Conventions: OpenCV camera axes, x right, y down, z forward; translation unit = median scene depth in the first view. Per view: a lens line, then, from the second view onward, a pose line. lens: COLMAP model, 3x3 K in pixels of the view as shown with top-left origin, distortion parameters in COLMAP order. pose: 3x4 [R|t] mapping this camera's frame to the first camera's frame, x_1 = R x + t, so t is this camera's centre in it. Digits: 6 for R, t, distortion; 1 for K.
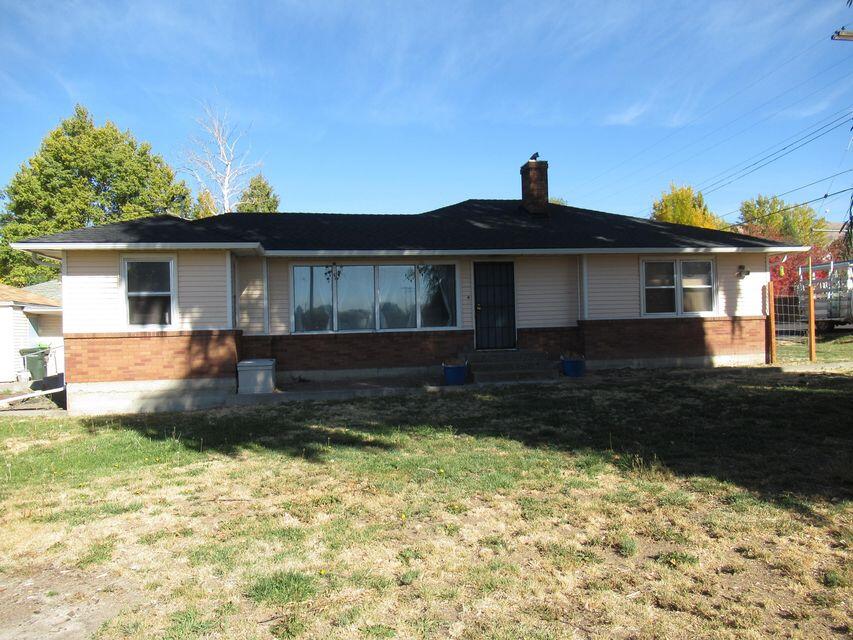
lens RADIAL K [[640.0, 0, 426.5], [0, 640.0, 320.0], [0, 0, 1]] dist [-0.010516, 0.013558]
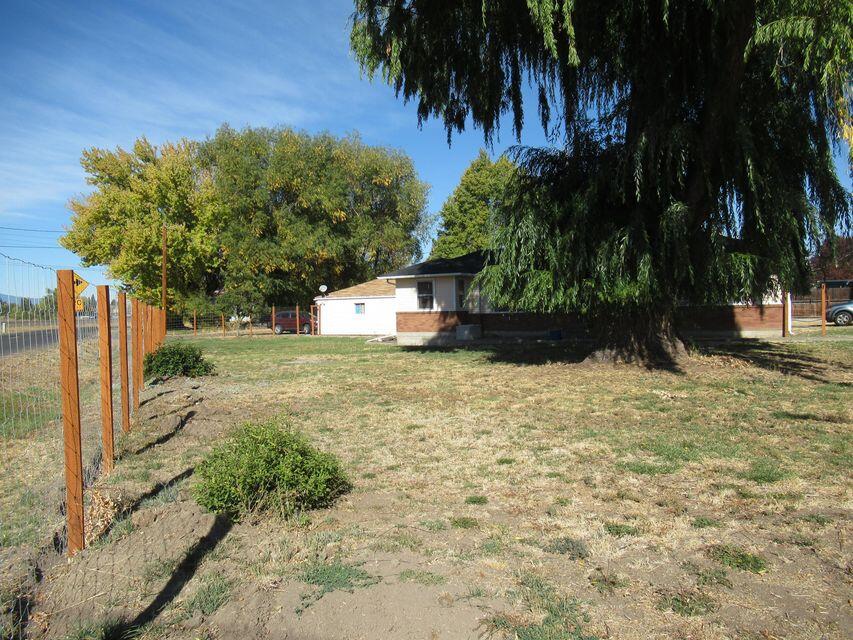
lens RADIAL K [[640.0, 0, 426.5], [0, 640.0, 320.0], [0, 0, 1]] dist [-0.010516, 0.013558]
pose [[0.784277, 0.019421, -0.620107, 1.015750], [0.004732, 0.999294, 0.037282, -0.037590], [0.620393, -0.032174, 0.783631, -0.834459]]
